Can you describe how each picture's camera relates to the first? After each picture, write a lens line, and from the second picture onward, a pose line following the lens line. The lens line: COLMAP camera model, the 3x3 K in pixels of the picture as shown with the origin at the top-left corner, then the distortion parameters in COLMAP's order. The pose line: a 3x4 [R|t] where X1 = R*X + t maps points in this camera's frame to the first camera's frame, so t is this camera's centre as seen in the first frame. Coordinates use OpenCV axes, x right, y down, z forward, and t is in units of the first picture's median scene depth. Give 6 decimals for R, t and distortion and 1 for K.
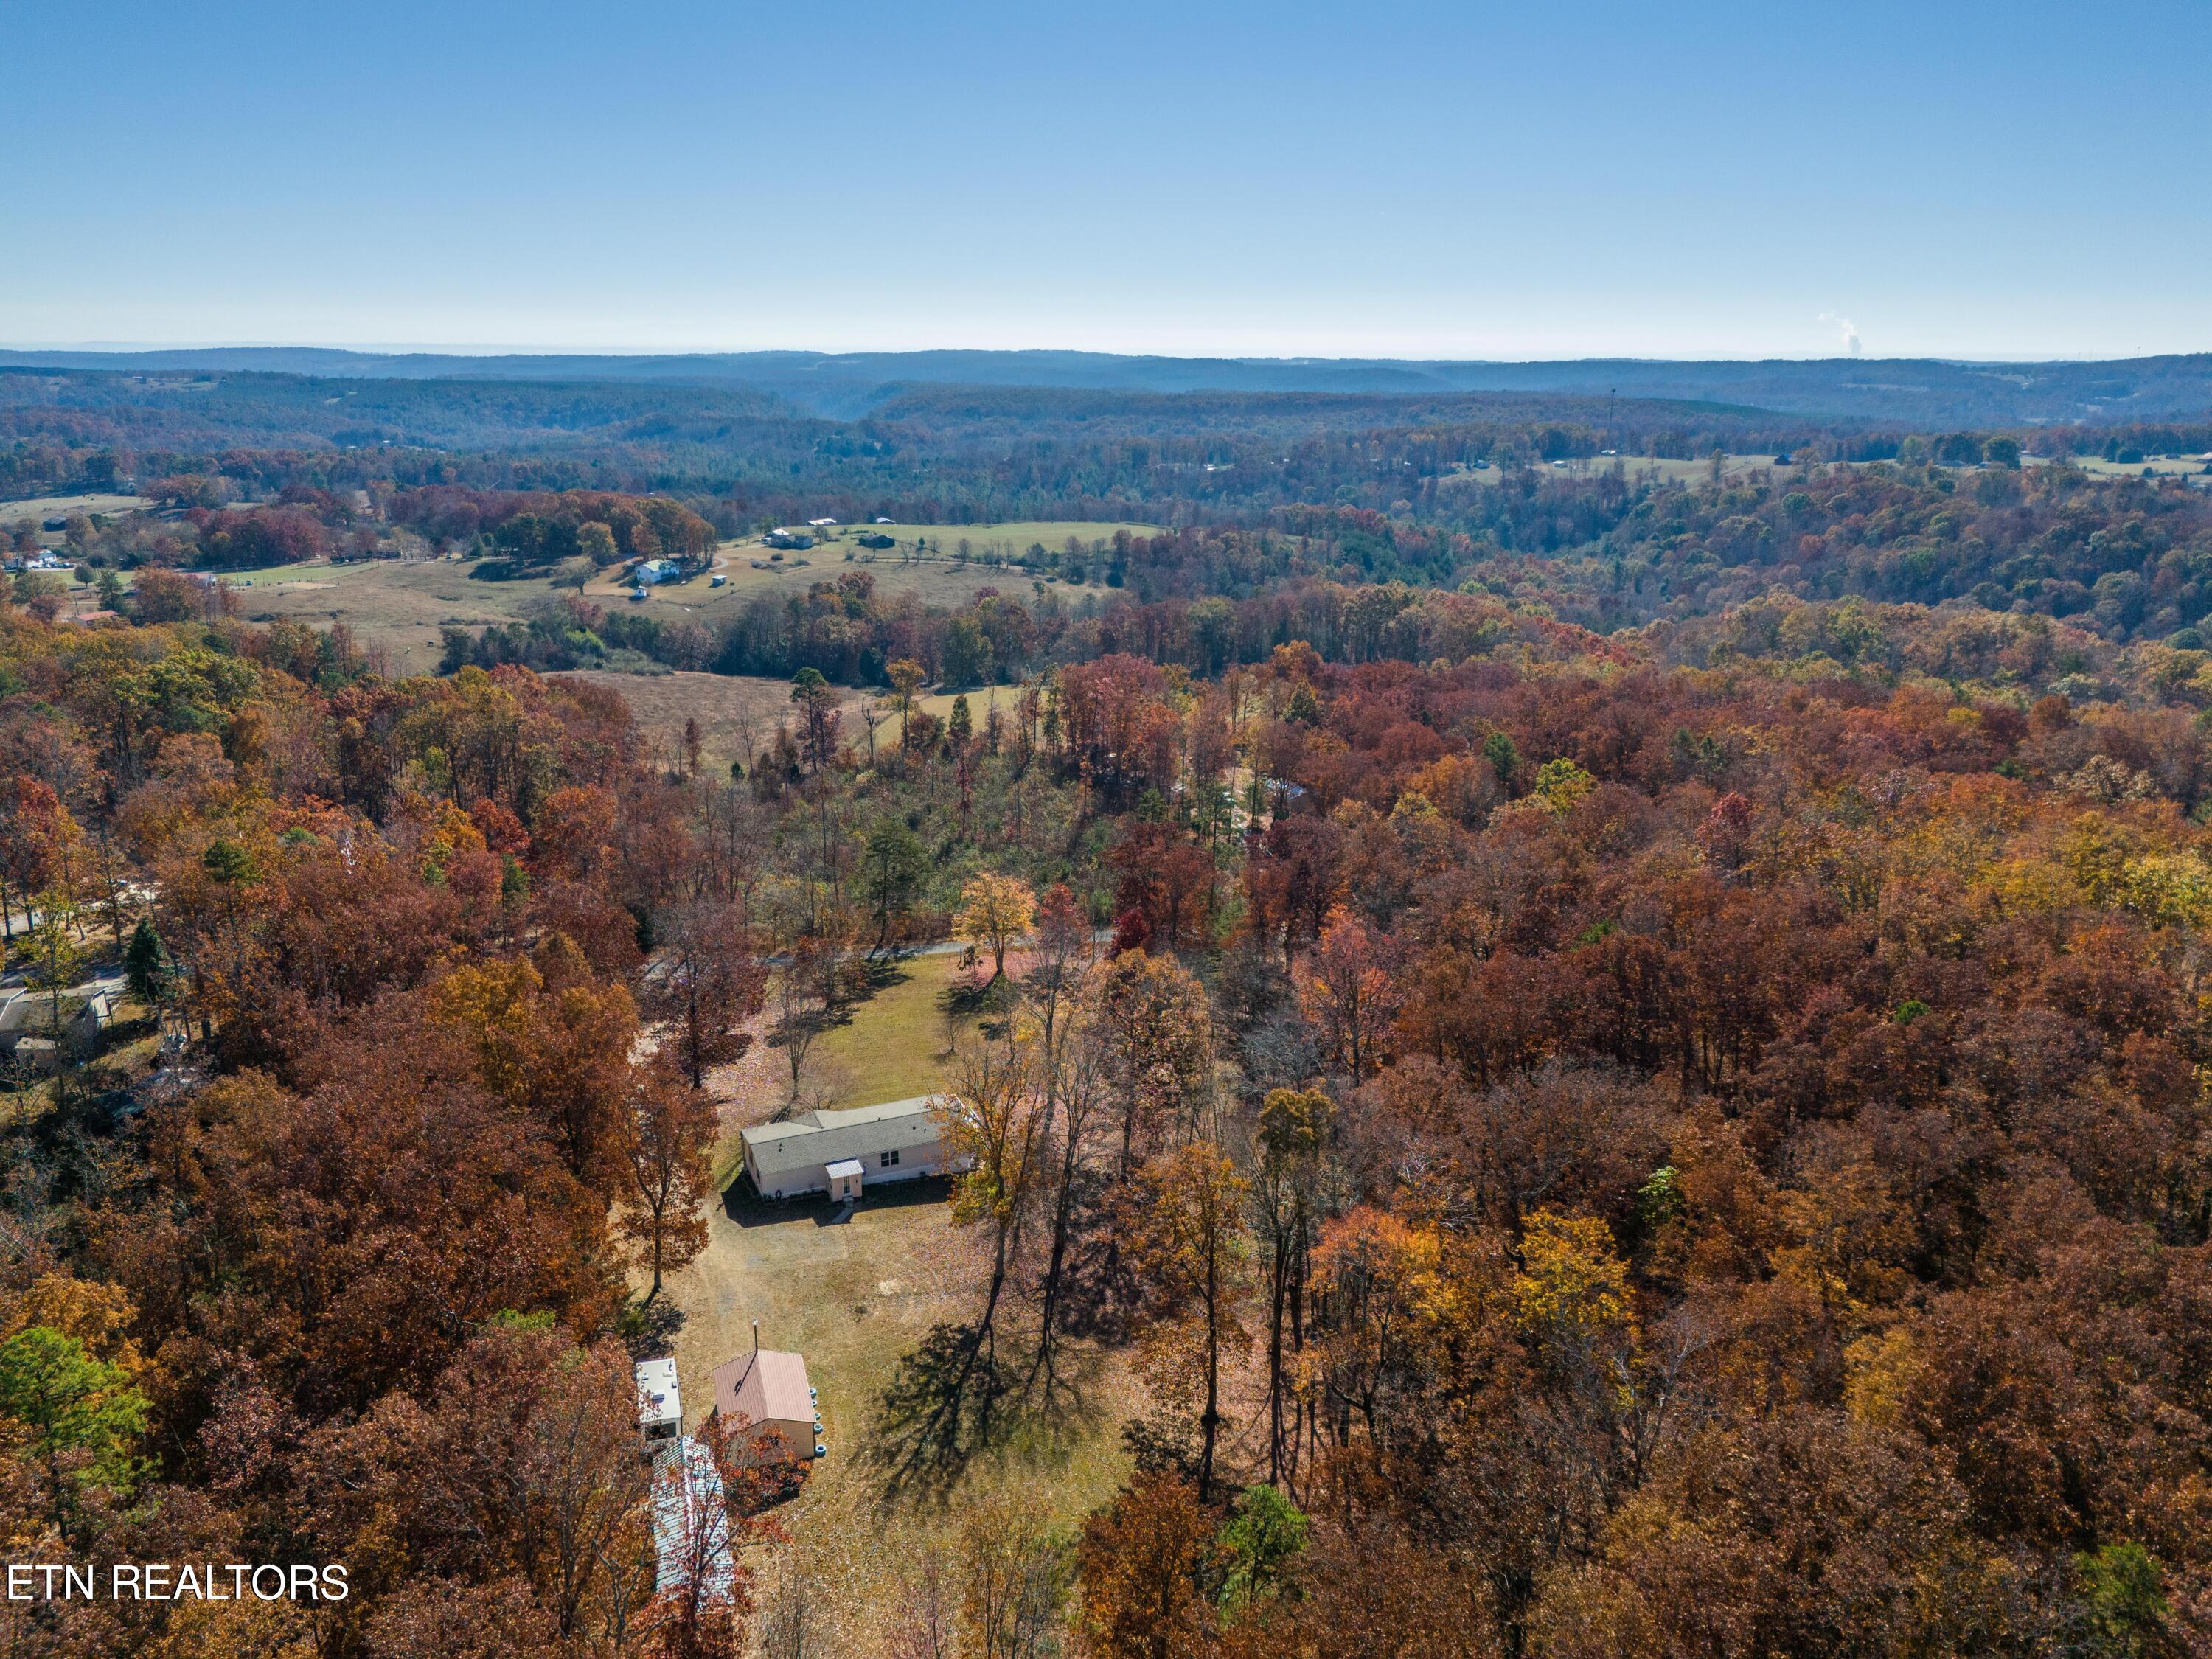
lens RADIAL K [[1614.4, 0, 1106.0], [0, 1614.4, 829.5], [0, 0, 1]] dist [0.108633, -0.128687]
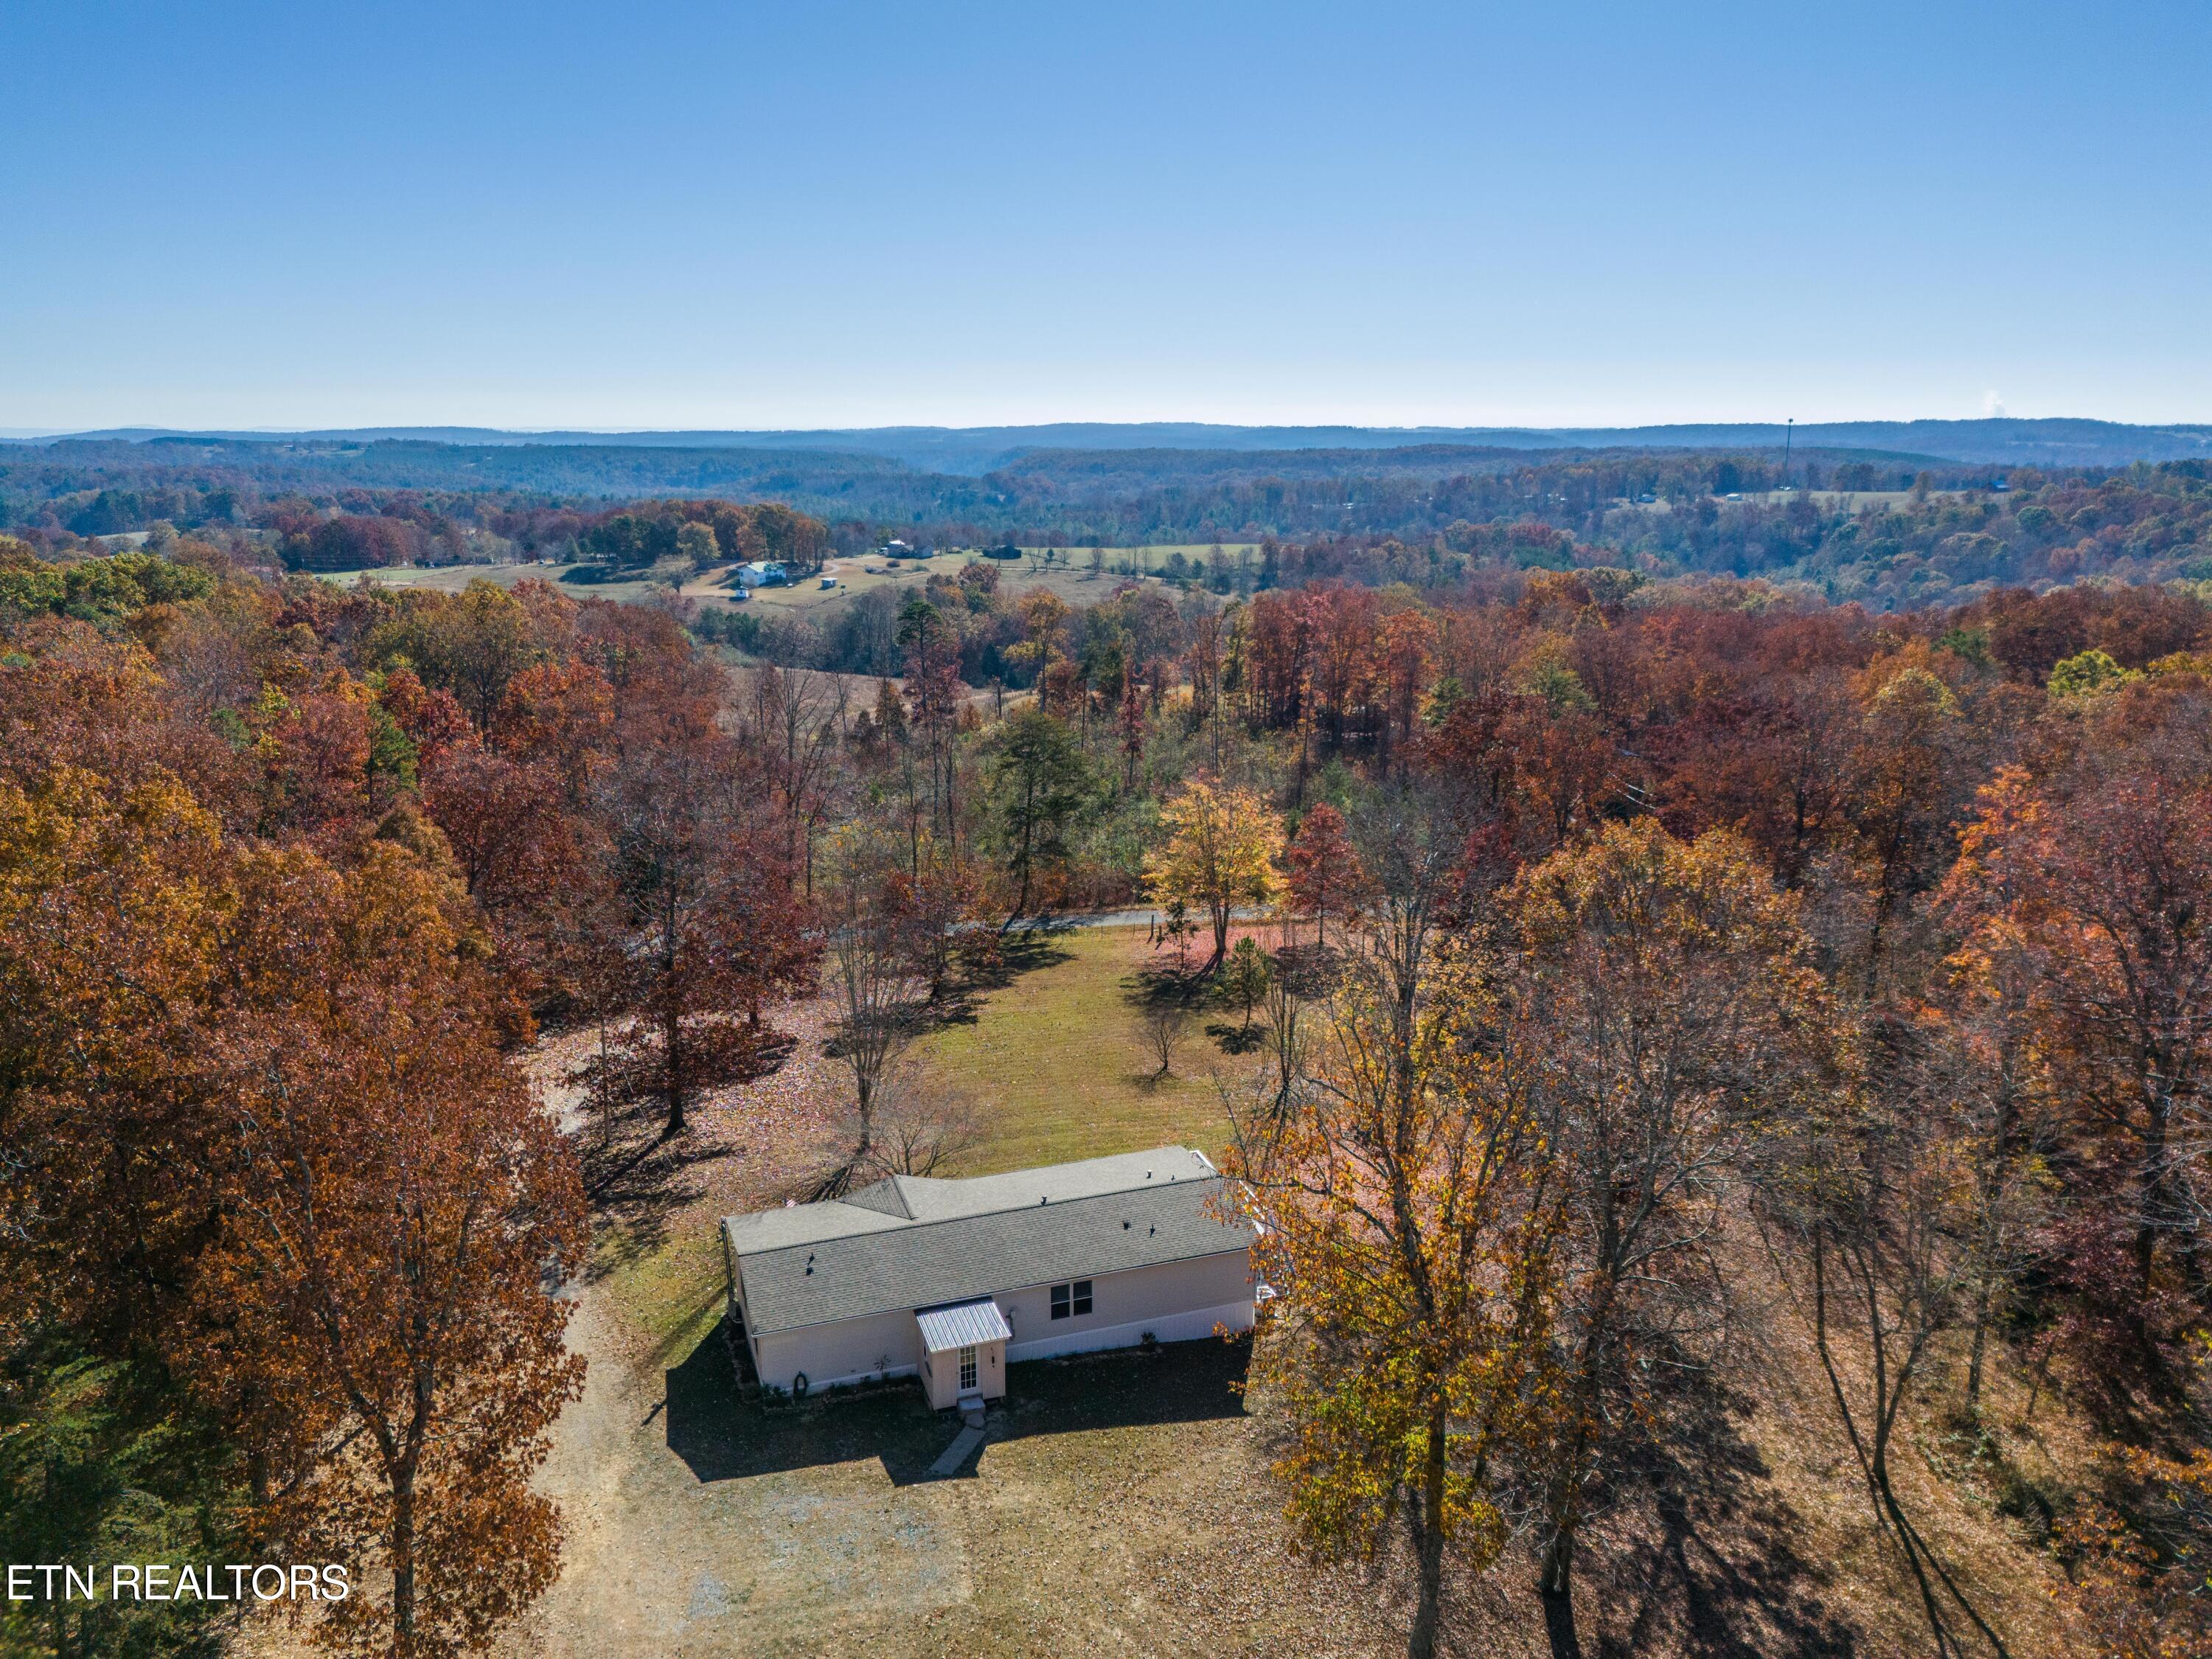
lens RADIAL K [[1614.4, 0, 1106.0], [0, 1614.4, 829.5], [0, 0, 1]] dist [0.108633, -0.128687]
pose [[0.997462, 0.009190, -0.070606, -0.040384], [-0.012356, 0.998931, -0.044534, 0.042714], [0.070122, 0.045294, 0.996510, 0.244767]]
